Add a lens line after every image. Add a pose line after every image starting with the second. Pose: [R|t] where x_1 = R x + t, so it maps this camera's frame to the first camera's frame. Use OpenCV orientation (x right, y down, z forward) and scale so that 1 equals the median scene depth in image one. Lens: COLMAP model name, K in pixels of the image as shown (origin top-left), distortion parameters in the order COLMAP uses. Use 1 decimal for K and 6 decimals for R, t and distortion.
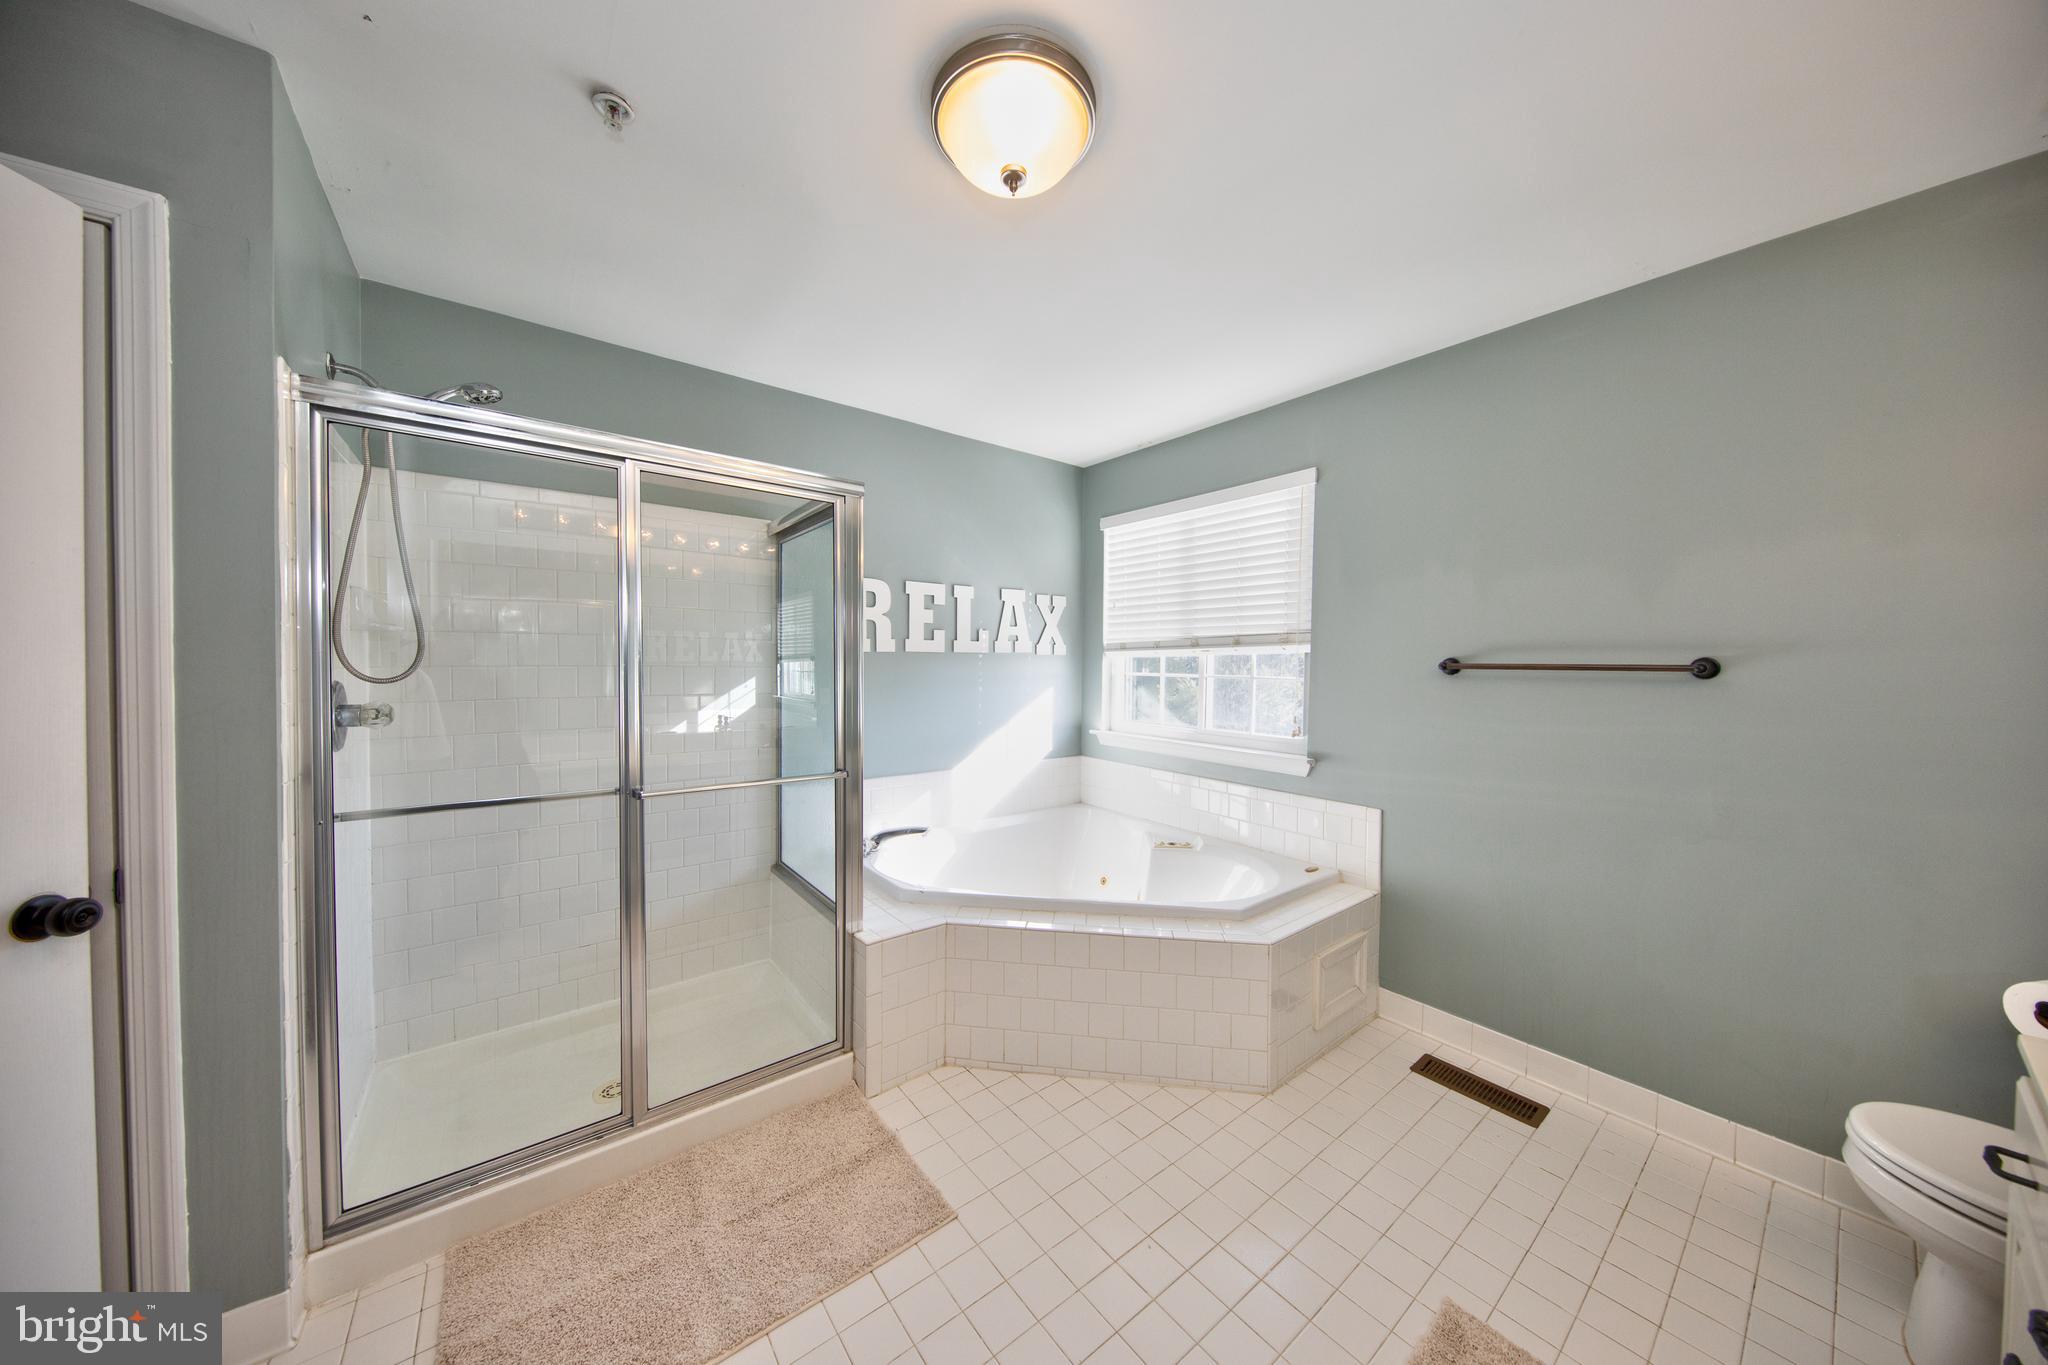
lens RADIAL K [[651.0, 0, 1026.8], [0, 651.0, 676.6], [0, 0, 1]] dist [0.018532, -0.008888]
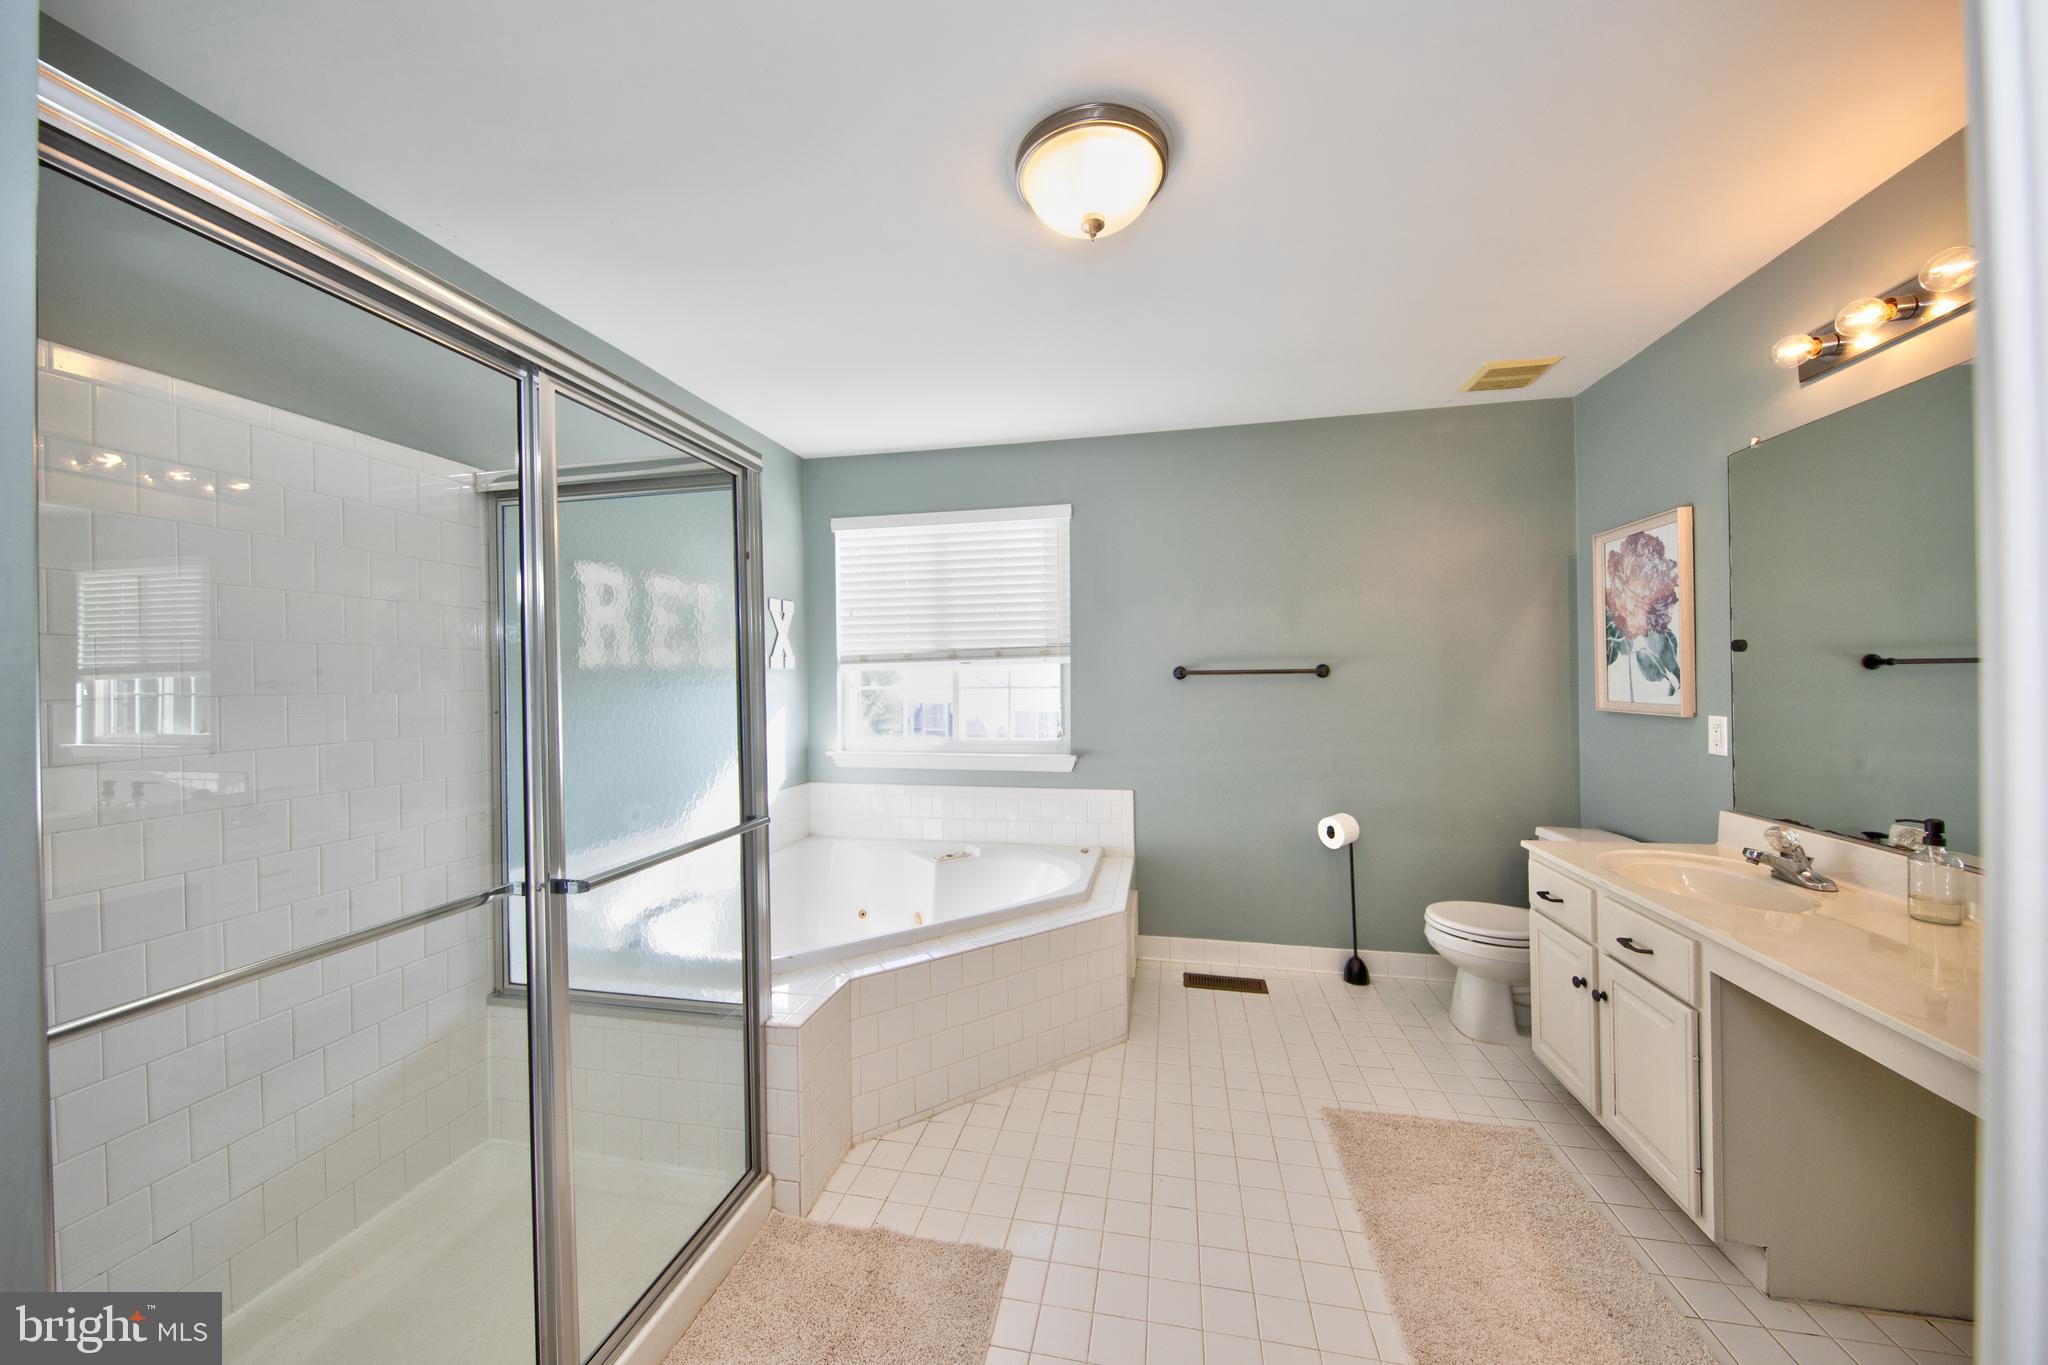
lens RADIAL K [[710.3, 0, 1022.1], [0, 710.3, 674.8], [0, 0, 1]] dist [-0.000343, -0.000127]
pose [[0.759675, -0.017324, 0.650072, -0.446006], [0.033819, 0.999345, -0.012889, -0.003503], [-0.649423, 0.031776, 0.759763, 0.105011]]
